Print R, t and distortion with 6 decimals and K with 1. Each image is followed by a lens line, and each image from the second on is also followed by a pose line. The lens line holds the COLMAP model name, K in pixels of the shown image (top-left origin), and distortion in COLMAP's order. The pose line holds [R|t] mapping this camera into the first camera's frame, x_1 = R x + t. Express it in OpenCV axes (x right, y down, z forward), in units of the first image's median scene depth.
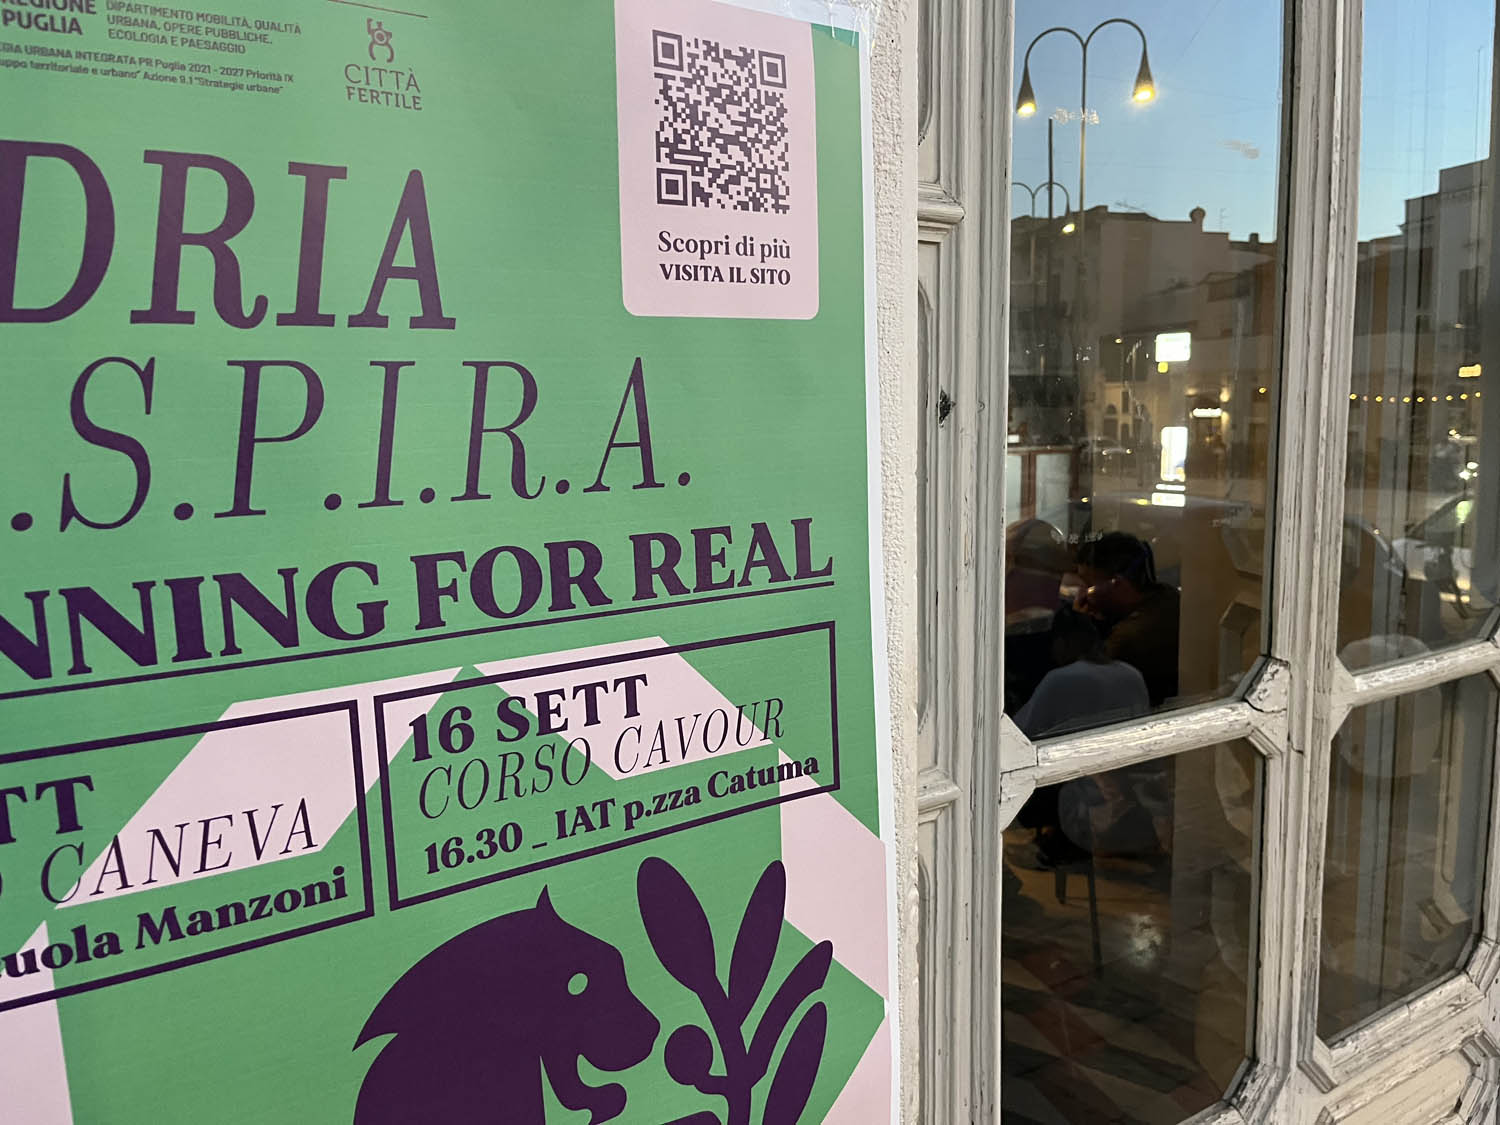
lens RADIAL K [[1132.1, 0, 736.0], [0, 1132.1, 566.1], [0, 0, 1]] dist [0.033803, -0.043037]
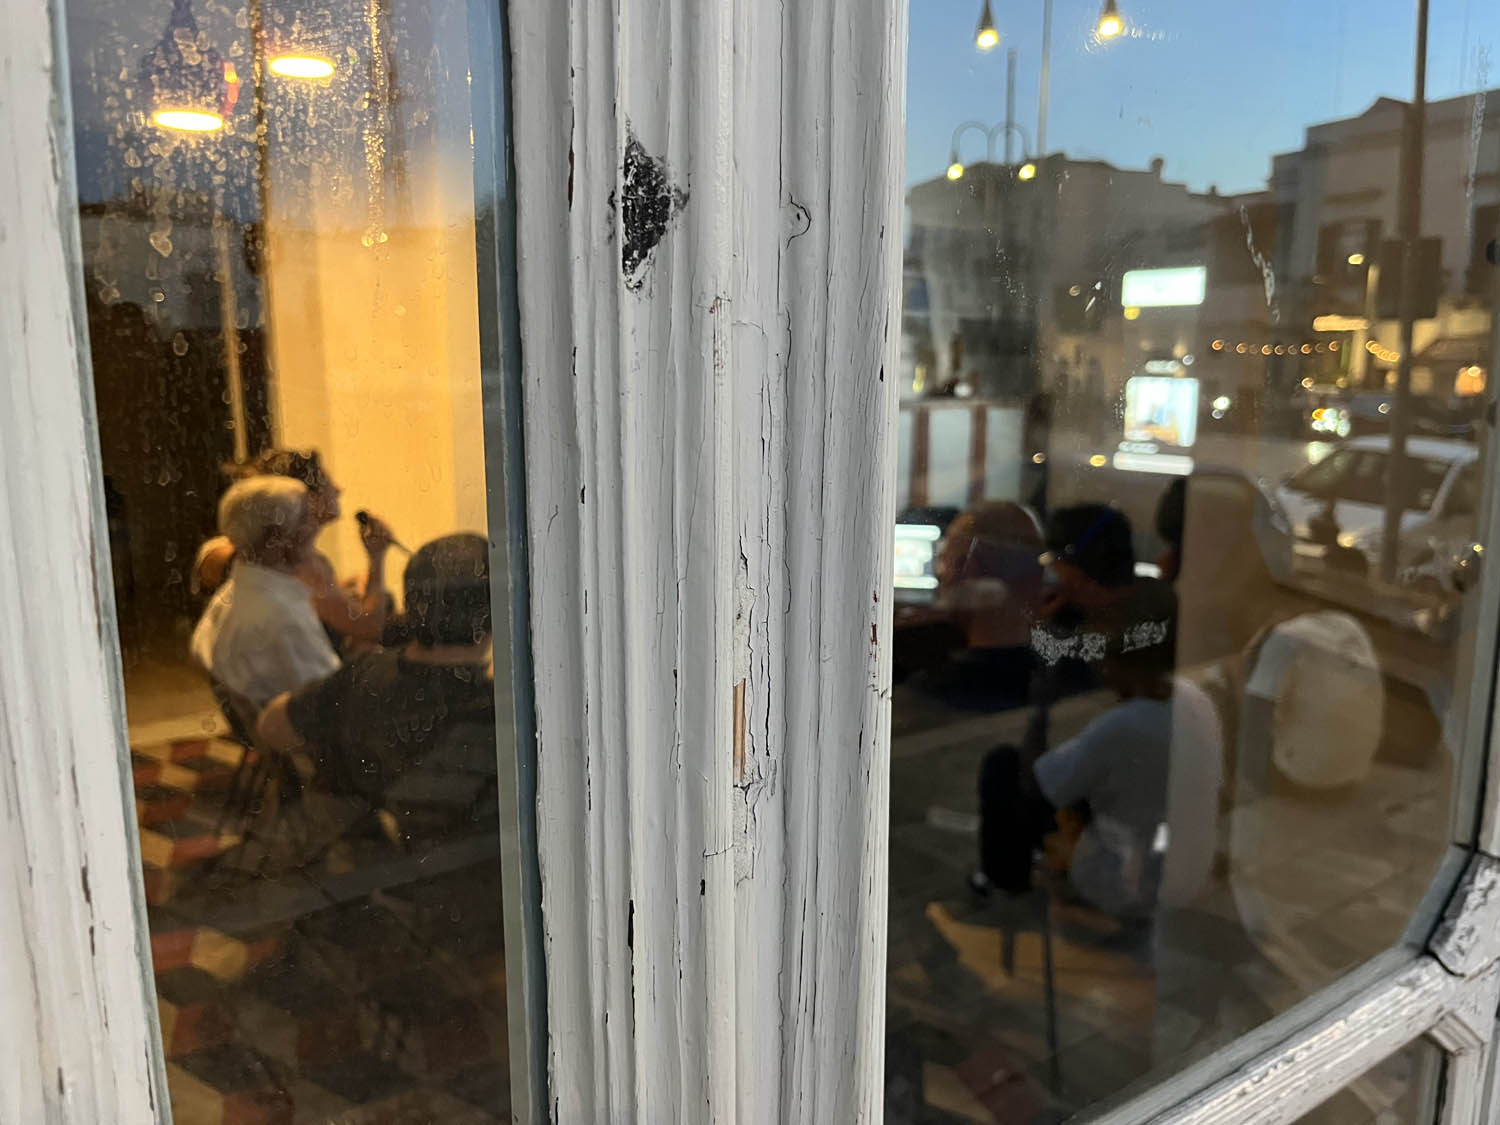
lens RADIAL K [[1132.1, 0, 749.2], [0, 1132.1, 546.1], [0, 0, 1]] dist [0.033803, -0.043037]
pose [[0.998492, 0.013656, 0.053169, 0.230861], [-0.015149, 0.999499, 0.027777, -0.085511], [-0.052763, -0.028541, 0.998199, 0.880861]]
